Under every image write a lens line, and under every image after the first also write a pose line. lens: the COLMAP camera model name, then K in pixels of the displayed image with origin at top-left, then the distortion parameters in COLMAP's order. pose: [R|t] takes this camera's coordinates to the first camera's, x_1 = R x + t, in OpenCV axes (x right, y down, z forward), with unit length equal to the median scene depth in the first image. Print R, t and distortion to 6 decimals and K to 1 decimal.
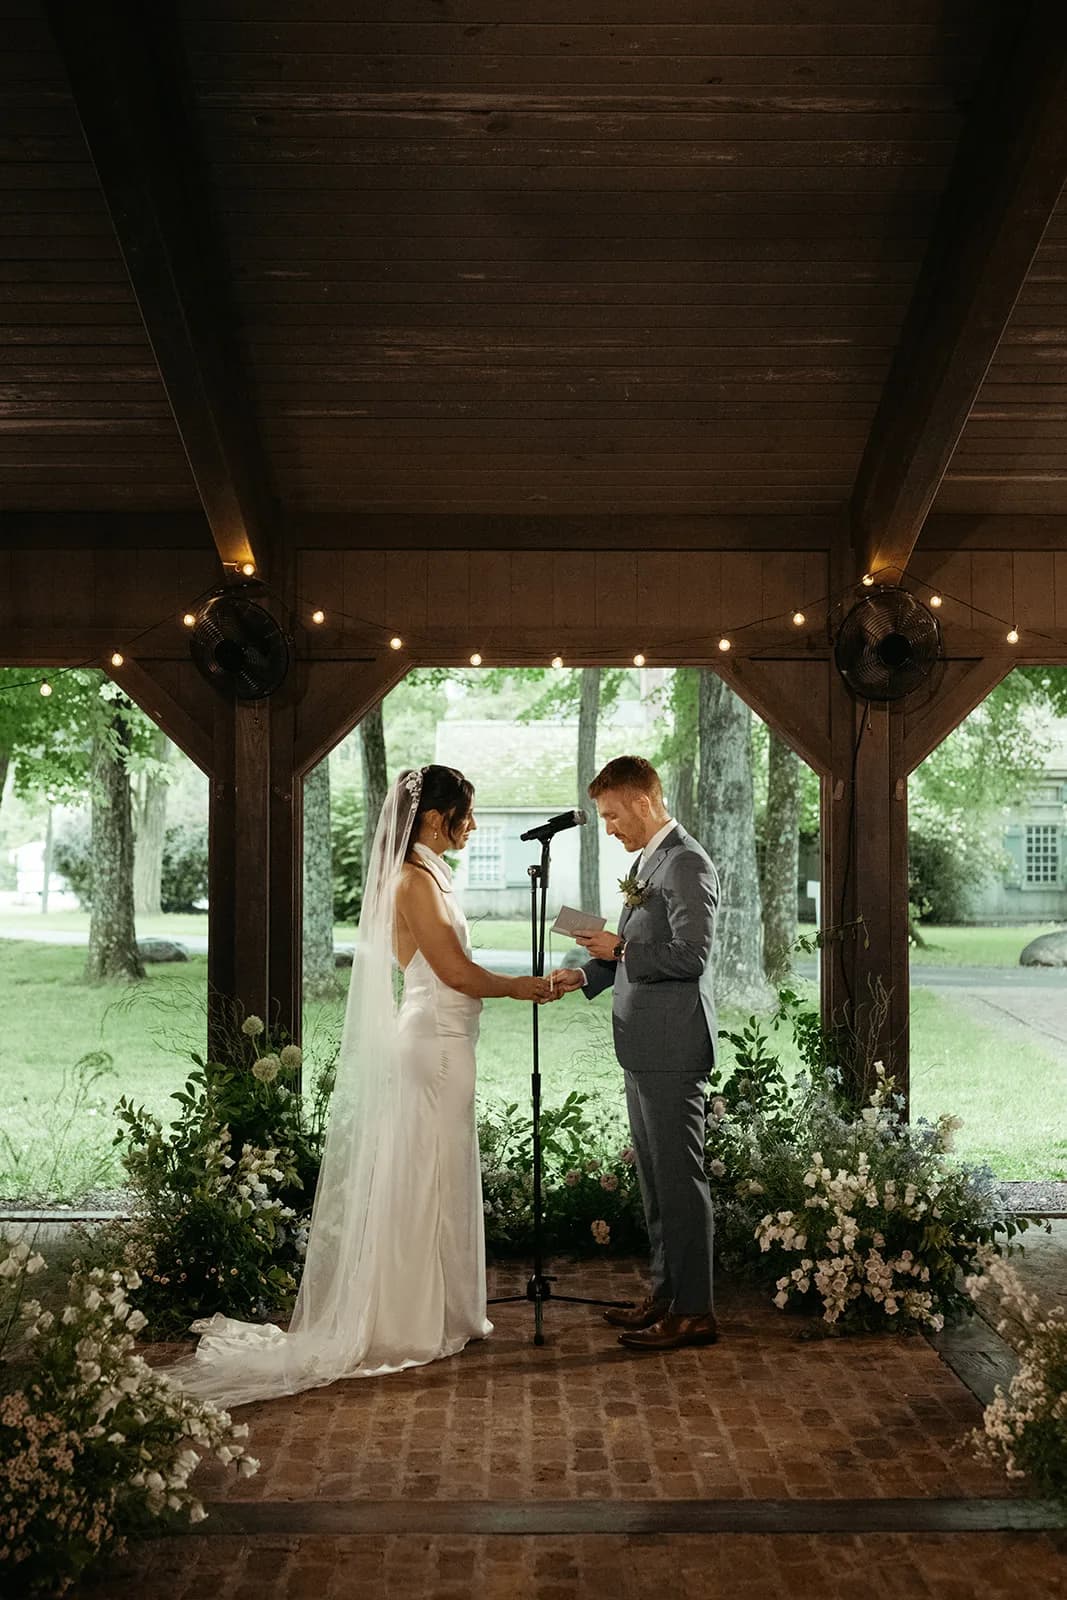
lens RADIAL K [[2295.4, 0, 535.5], [0, 2295.4, 825.0], [0, 0, 1]] dist [-0.001314, 0.001280]
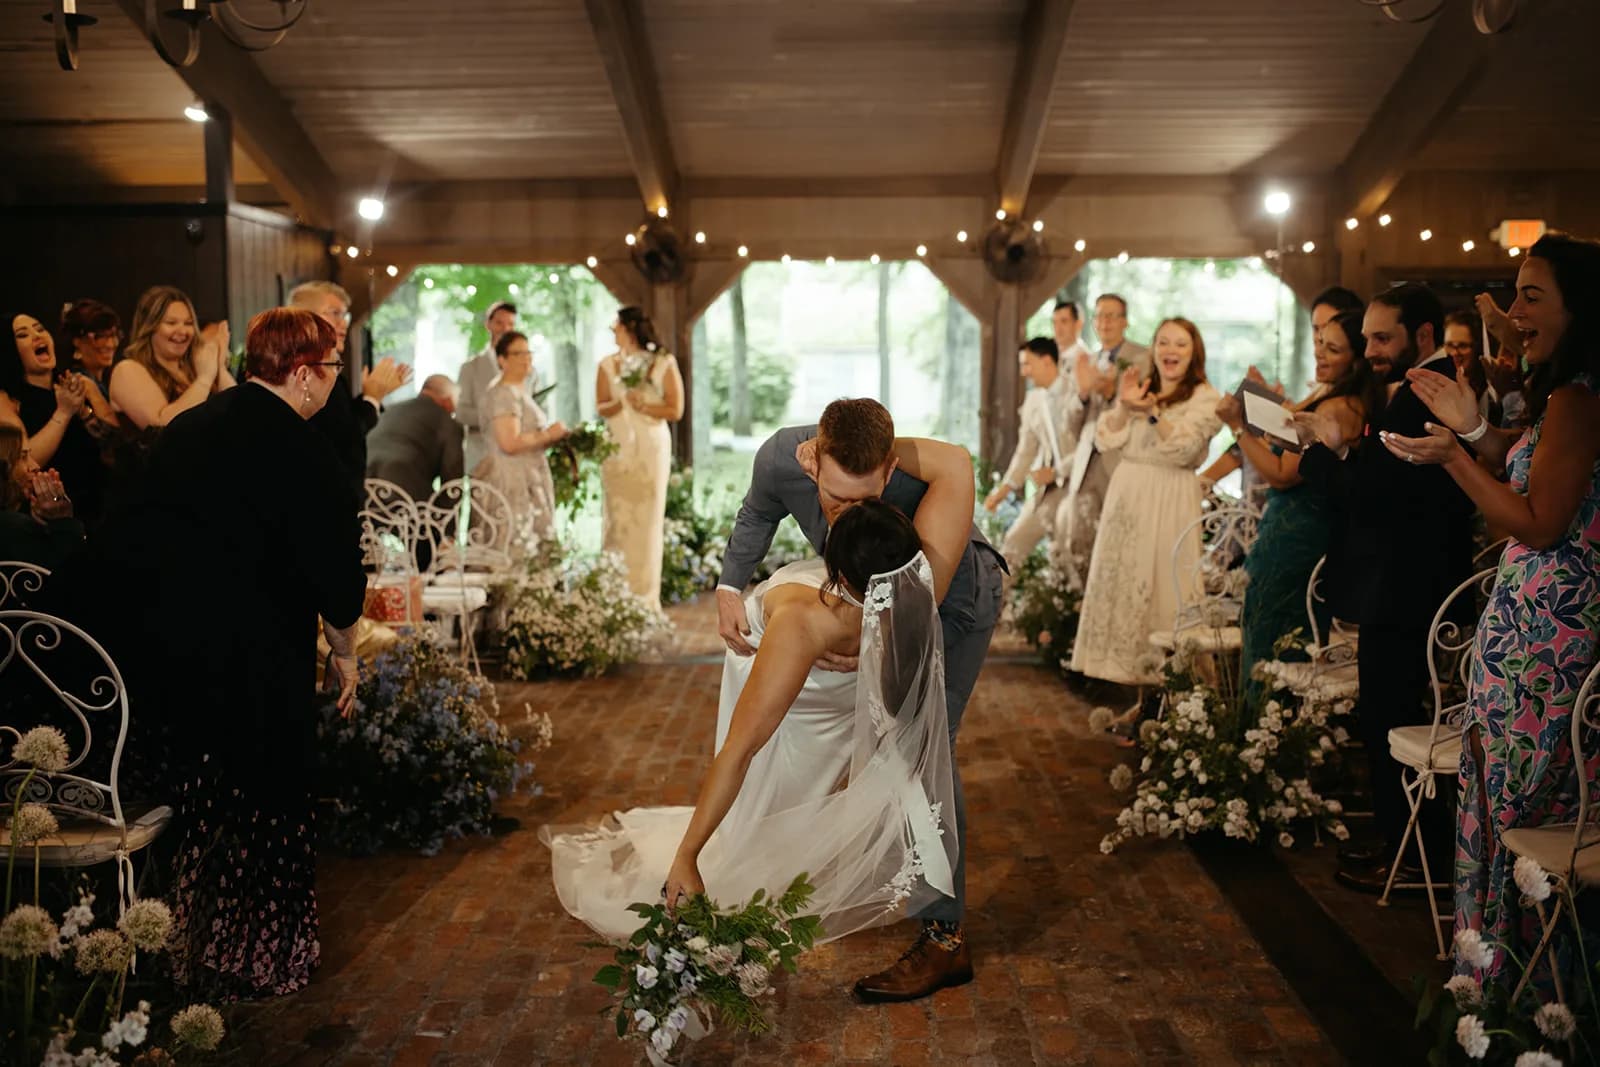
lens RADIAL K [[1702.5, 0, 781.2], [0, 1702.5, 561.4], [0, 0, 1]] dist [-0.043460, 0.018337]
pose [[0.998849, -0.000170, -0.047967, 0.036373], [0.005747, 0.993215, 0.116153, 0.009494], [0.047622, -0.116295, 0.992072, -0.390405]]
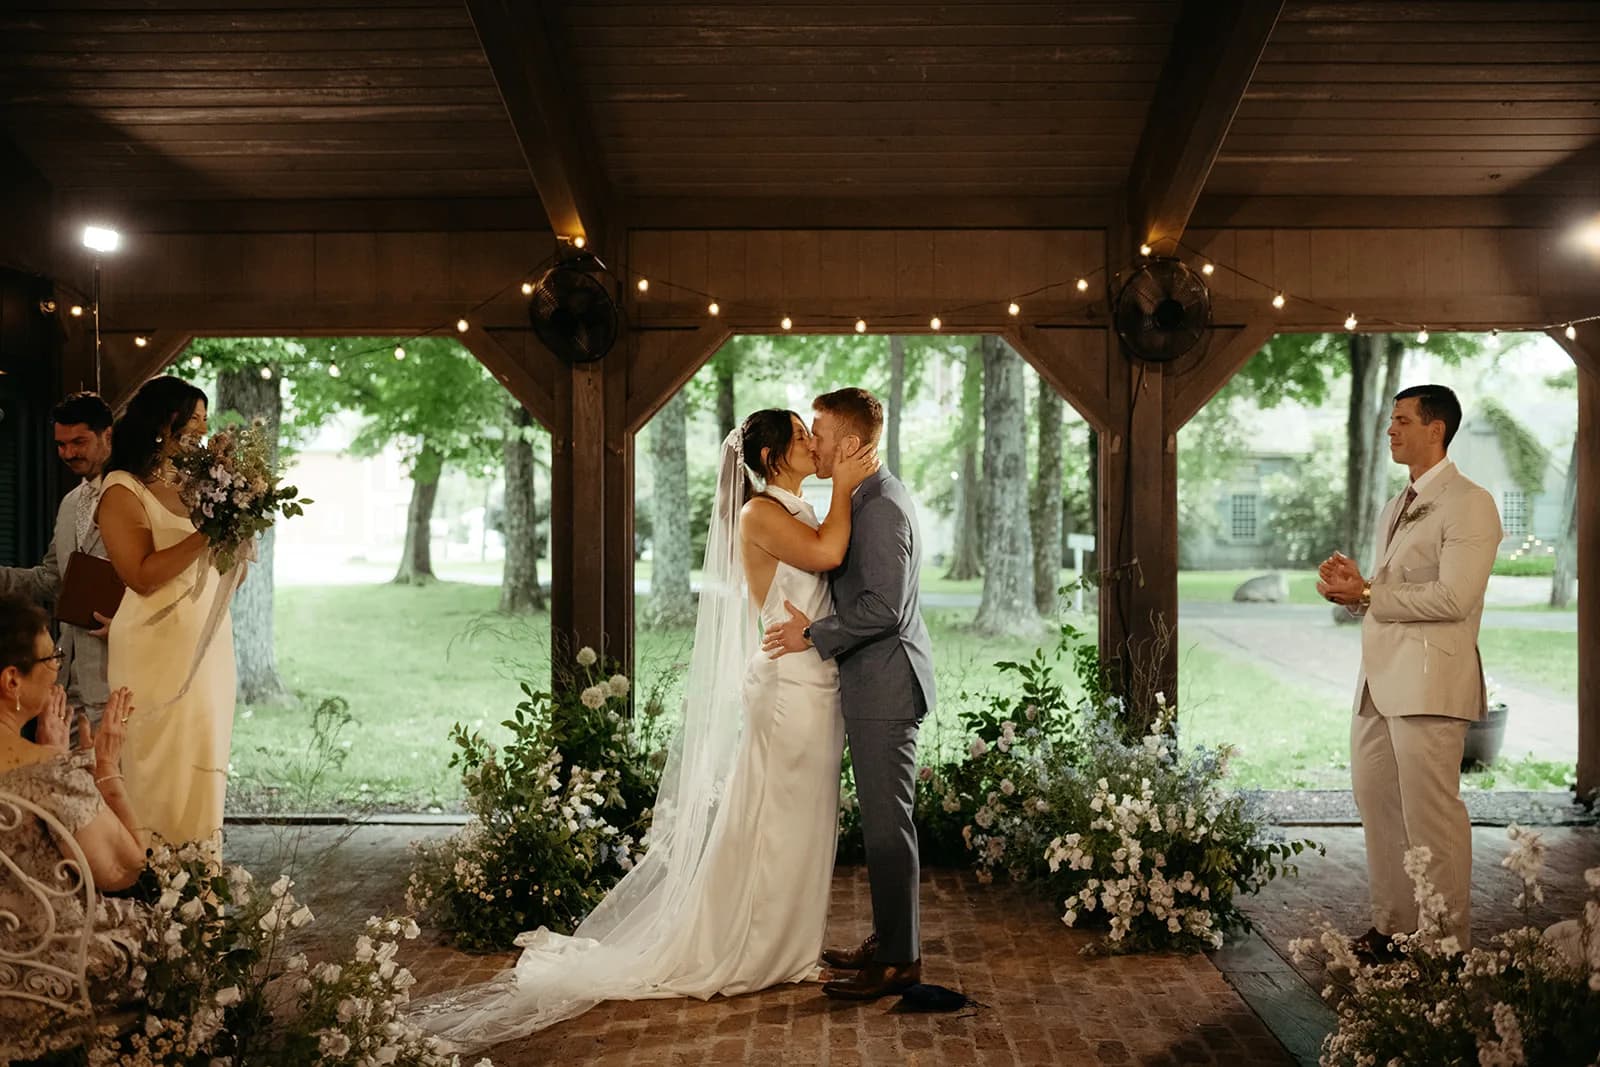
lens RADIAL K [[1694.1, 0, 806.4], [0, 1694.1, 548.6], [0, 0, 1]] dist [-0.038219, 0.017035]
pose [[0.999548, 0.000048, -0.030062, 0.007875], [0.000864, 0.999540, 0.030310, 0.011010], [0.030049, -0.030322, 0.999088, 0.194372]]
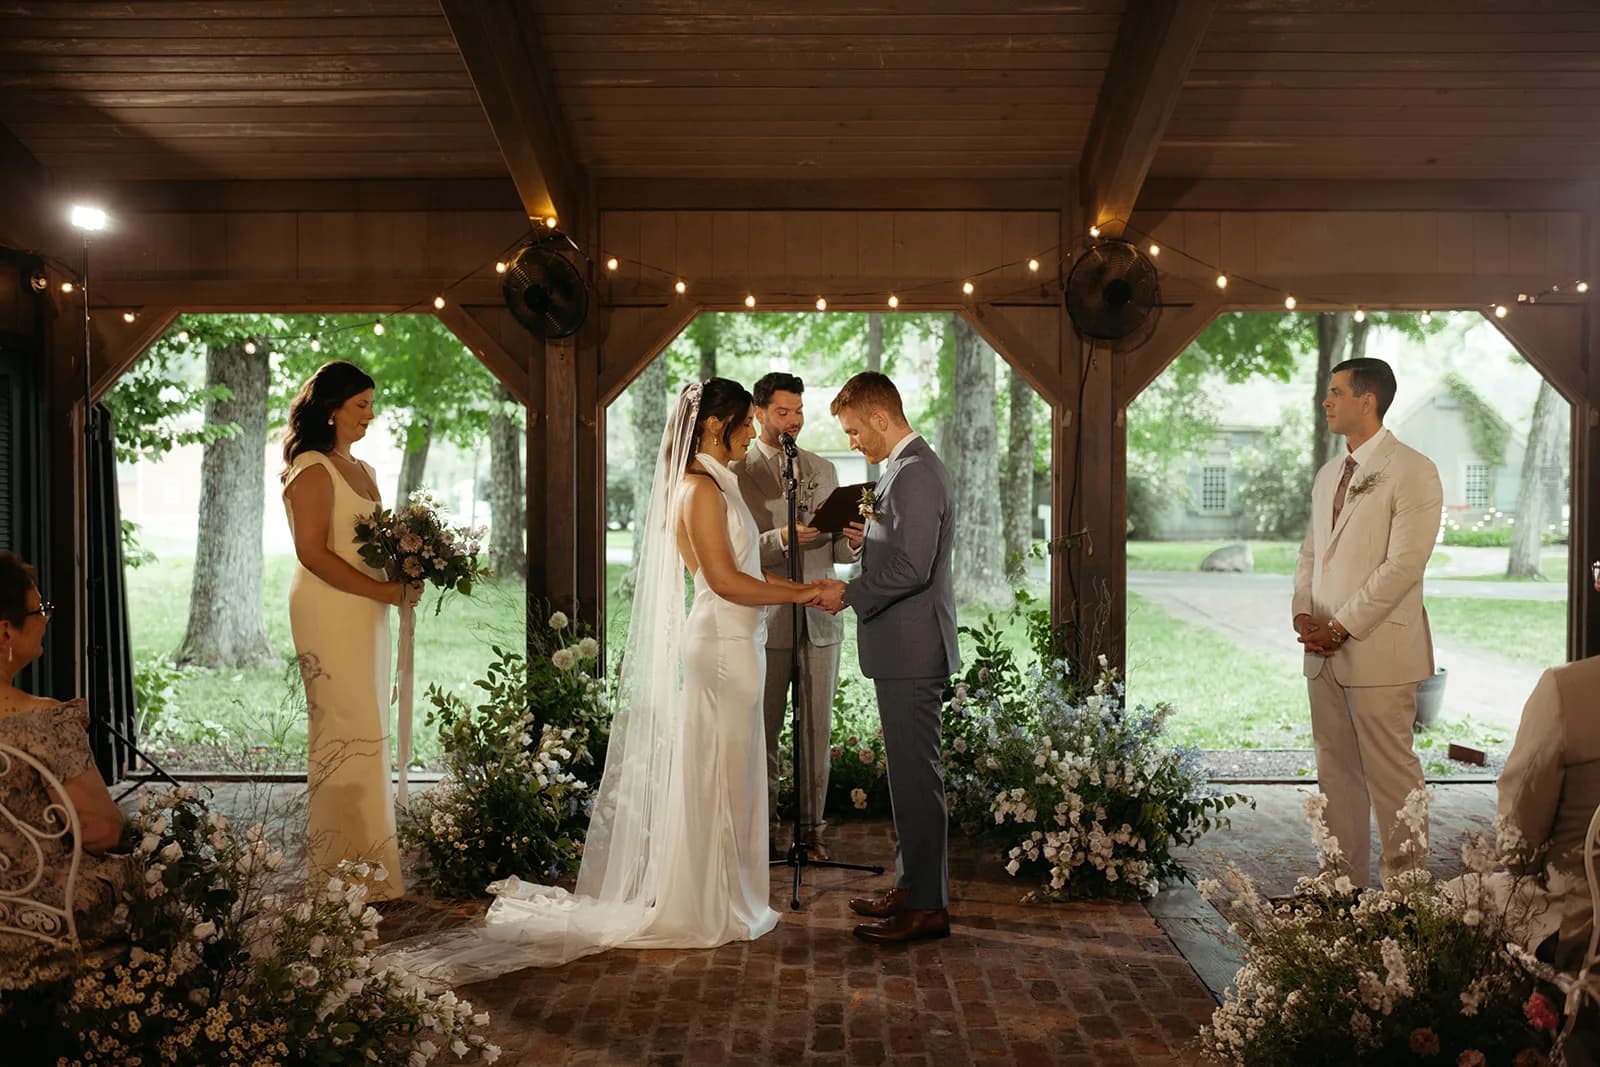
lens RADIAL K [[1656.9, 0, 804.0], [0, 1656.9, 557.2], [0, 0, 1]] dist [-0.035526, 0.014327]
pose [[0.999741, 0.002198, -0.022660, 0.020153], [-0.000993, 0.998591, 0.053062, 0.011420], [0.022745, -0.053025, 0.998334, 0.175882]]
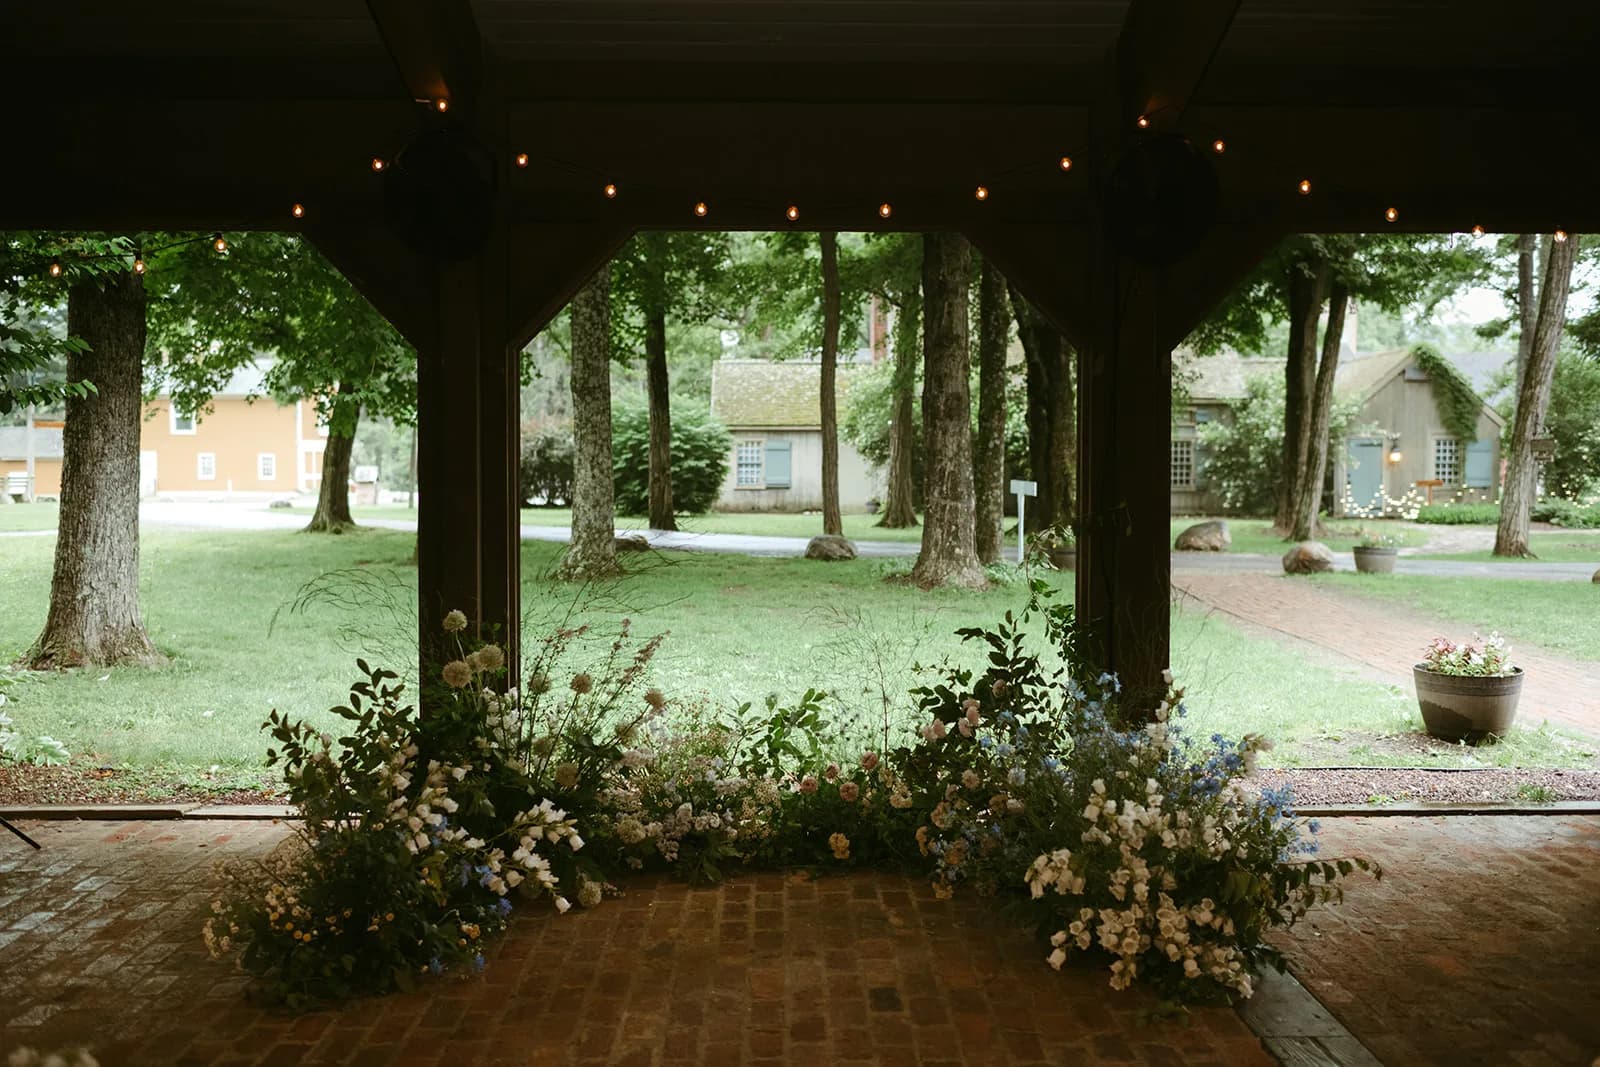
lens RADIAL K [[1656.9, 0, 804.0], [0, 1656.9, 557.2], [0, 0, 1]] dist [-0.035526, 0.014327]
pose [[0.999971, 0.001446, 0.007489, 0.009402], [-0.001944, 0.997755, 0.066943, 0.019419], [-0.007376, -0.066956, 0.997729, 0.364161]]
